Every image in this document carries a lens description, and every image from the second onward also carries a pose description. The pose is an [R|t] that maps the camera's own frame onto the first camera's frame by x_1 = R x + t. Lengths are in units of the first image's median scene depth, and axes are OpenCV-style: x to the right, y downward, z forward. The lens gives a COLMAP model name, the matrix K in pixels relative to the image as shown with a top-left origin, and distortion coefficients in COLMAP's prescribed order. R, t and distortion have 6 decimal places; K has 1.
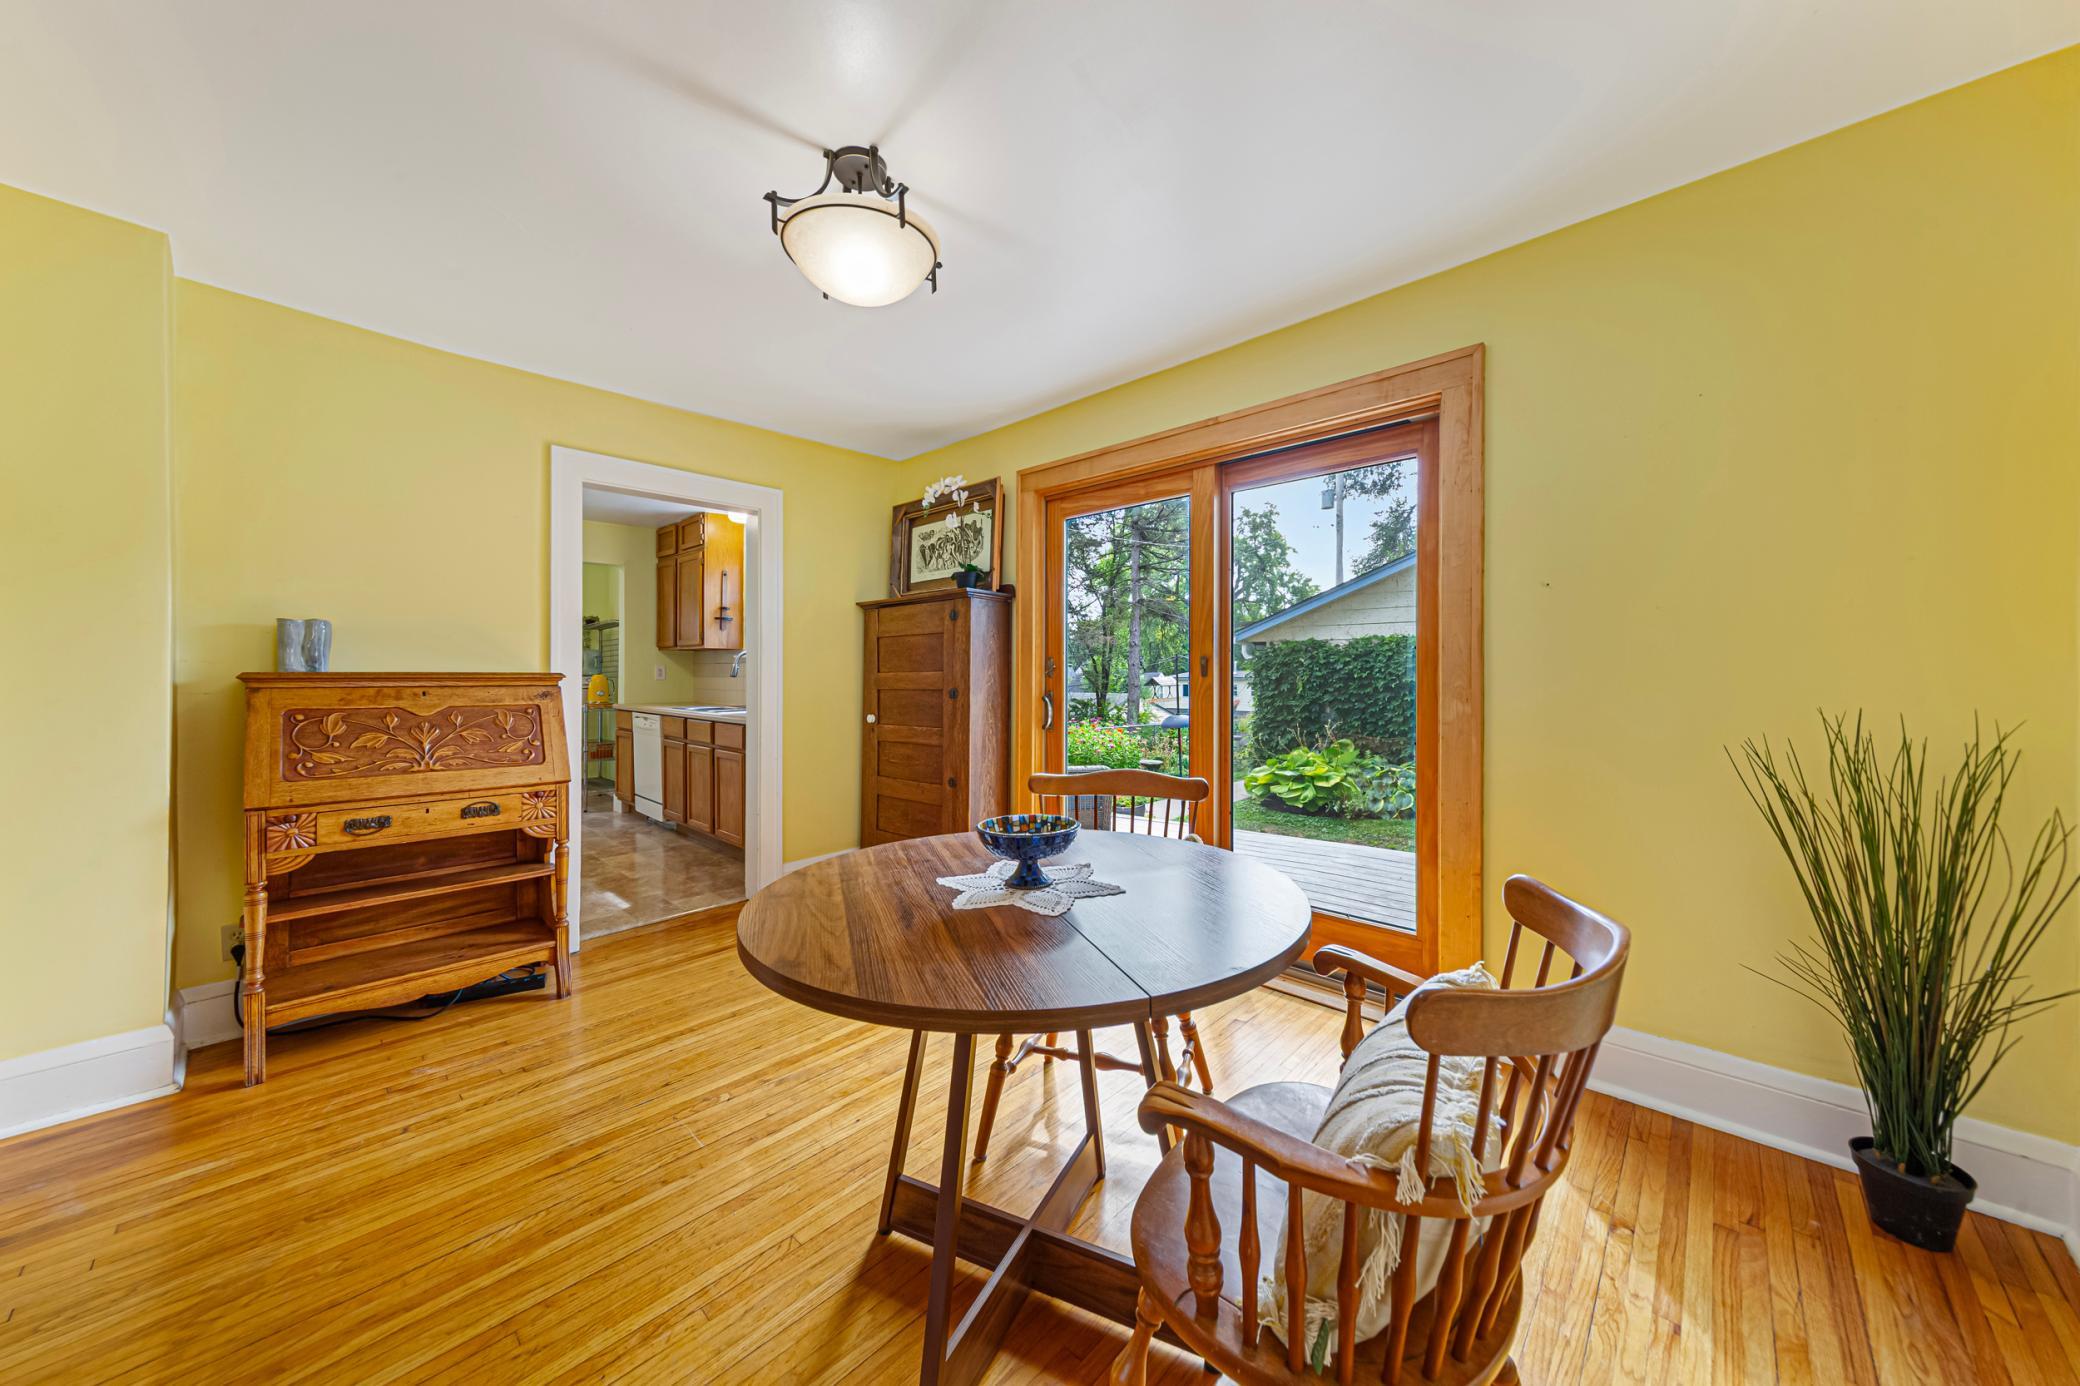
lens RADIAL K [[716.2, 0, 1065.3], [0, 716.2, 674.8], [0, 0, 1]] dist [0.002714, 0.000343]
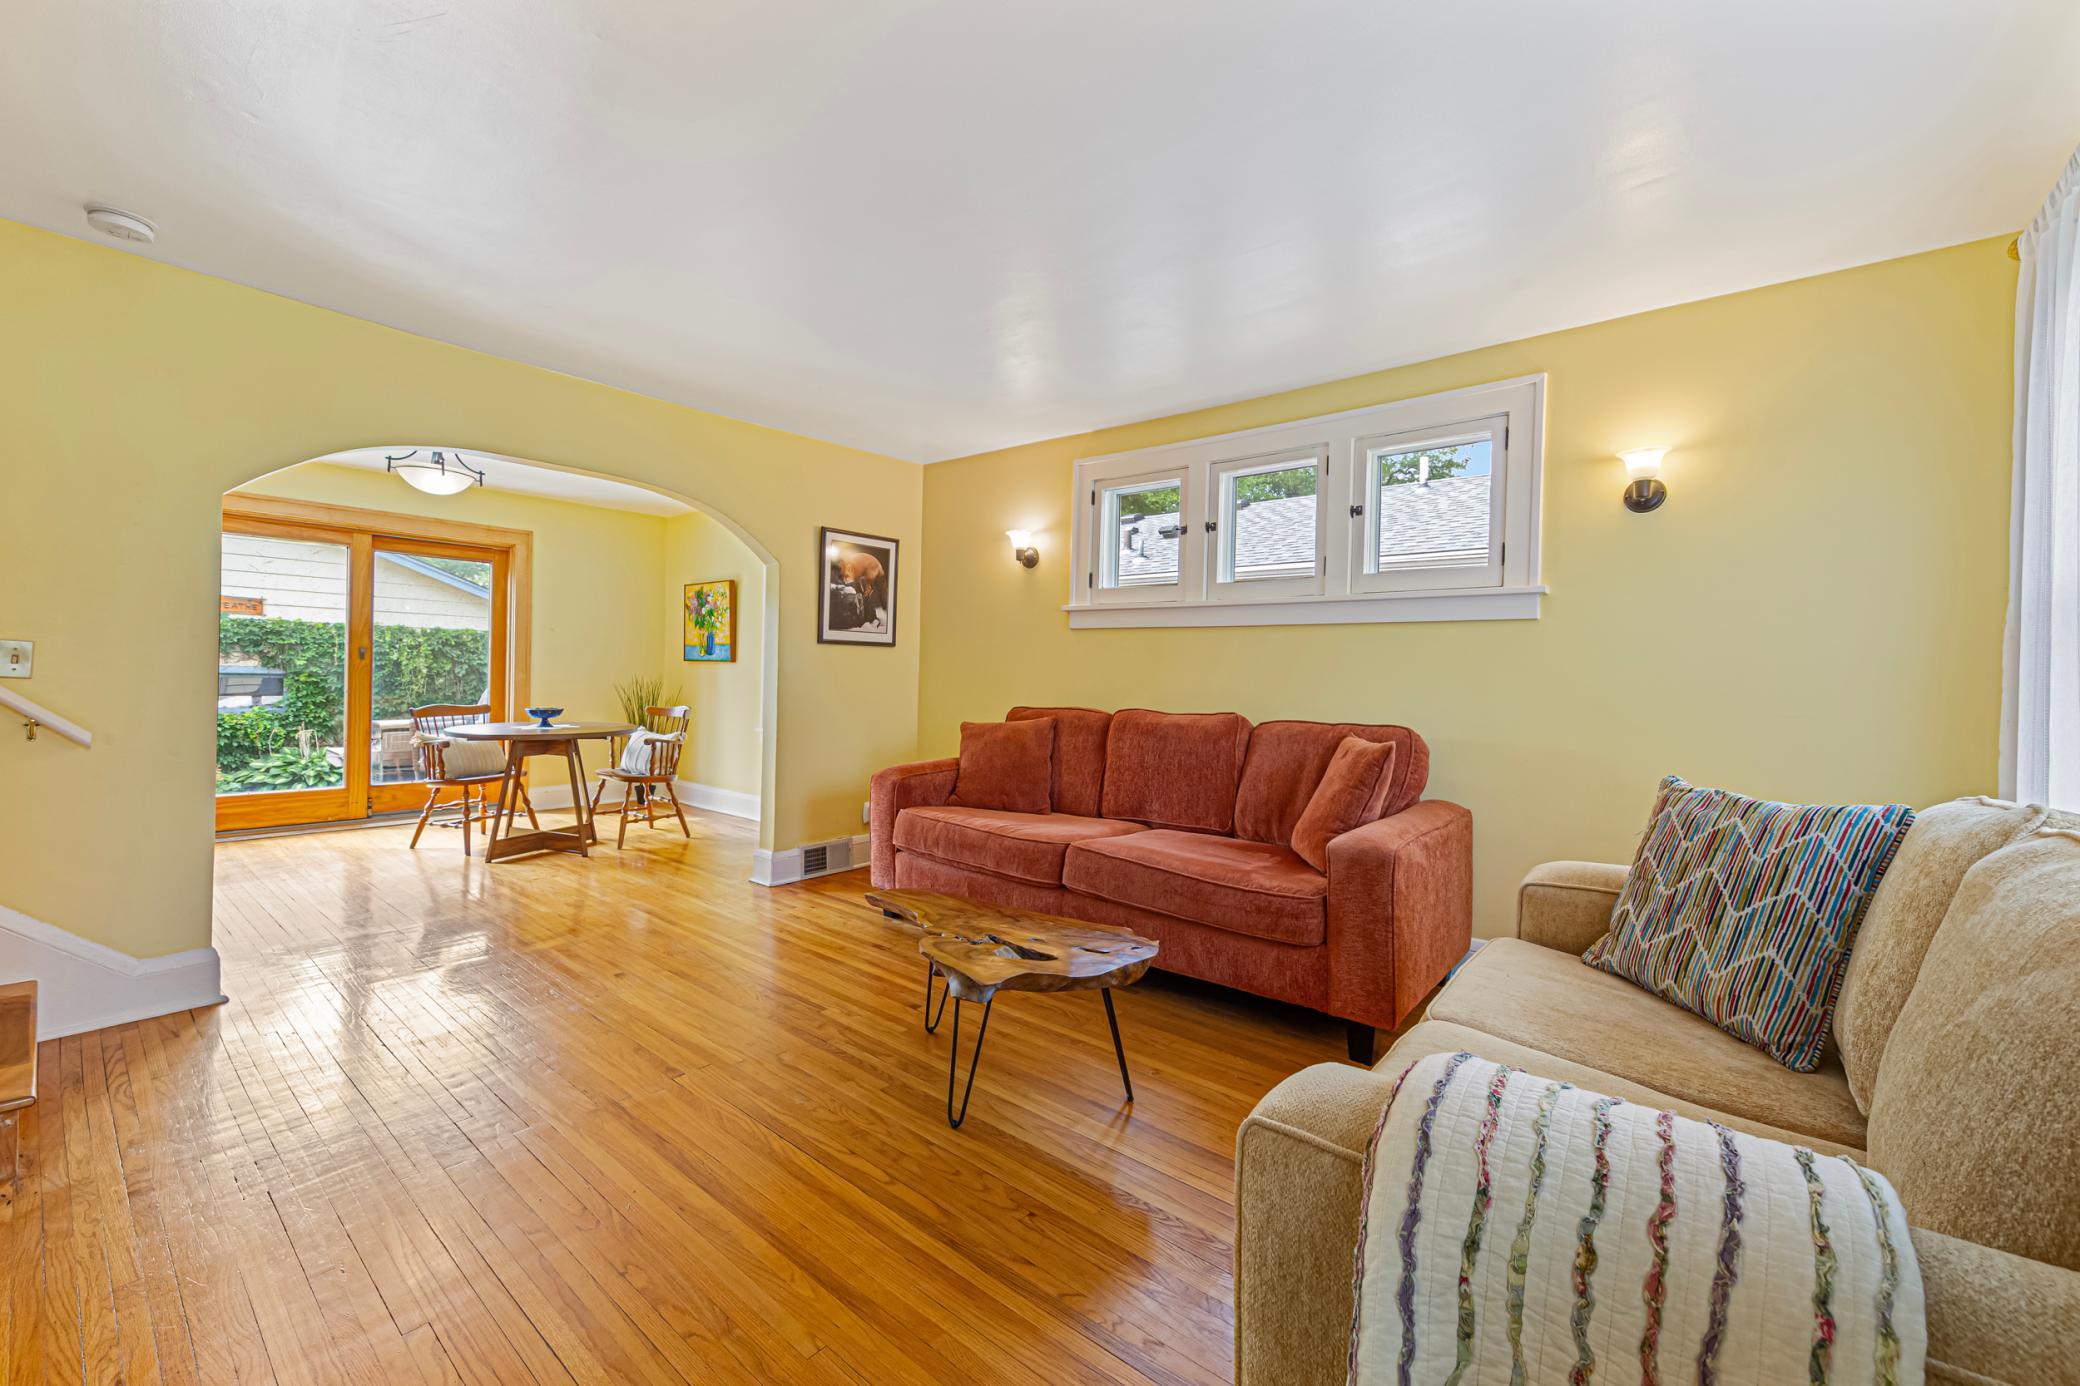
lens RADIAL K [[818.5, 0, 1033.0], [0, 818.5, 687.8], [0, 0, 1]] dist [0.001942, -0.000183]
pose [[-0.047338, -0.014760, 0.998770, -1.423356], [-0.022797, 0.999646, 0.013692, 0.005805], [-0.998619, -0.022121, -0.047658, -0.375237]]
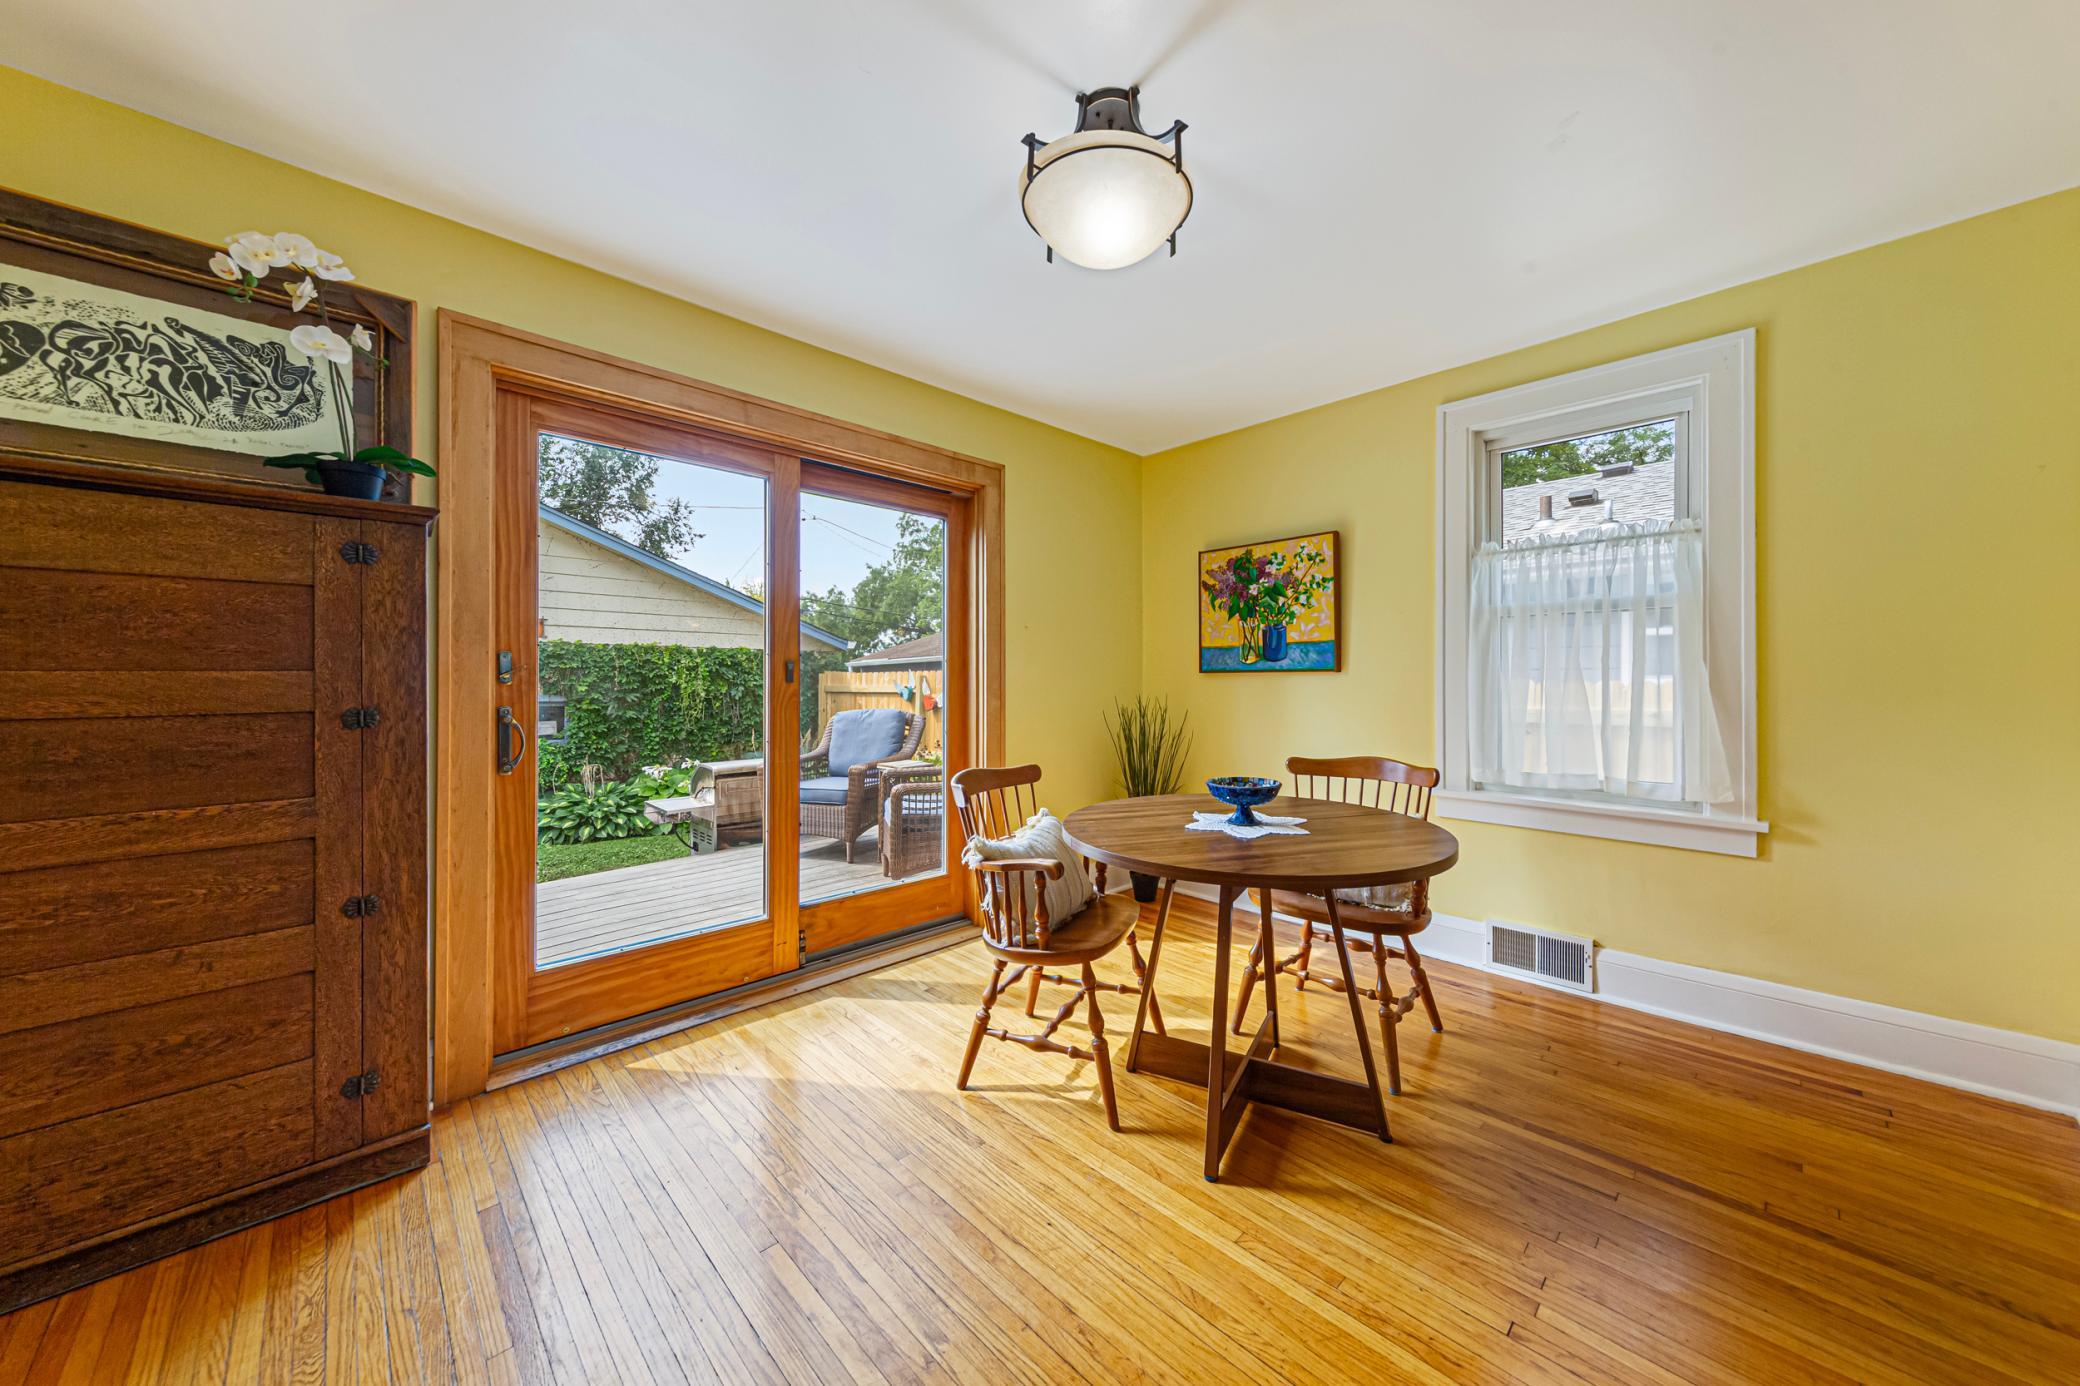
lens RADIAL K [[716.2, 0, 1043.6], [0, 716.2, 681.4], [0, 0, 1]] dist [0.002714, 0.000343]
pose [[0.064352, 0.003821, 0.997920, -0.563874], [0.001741, 0.999991, -0.003941, 0.004246], [-0.997926, 0.001991, 0.064345, 0.486454]]
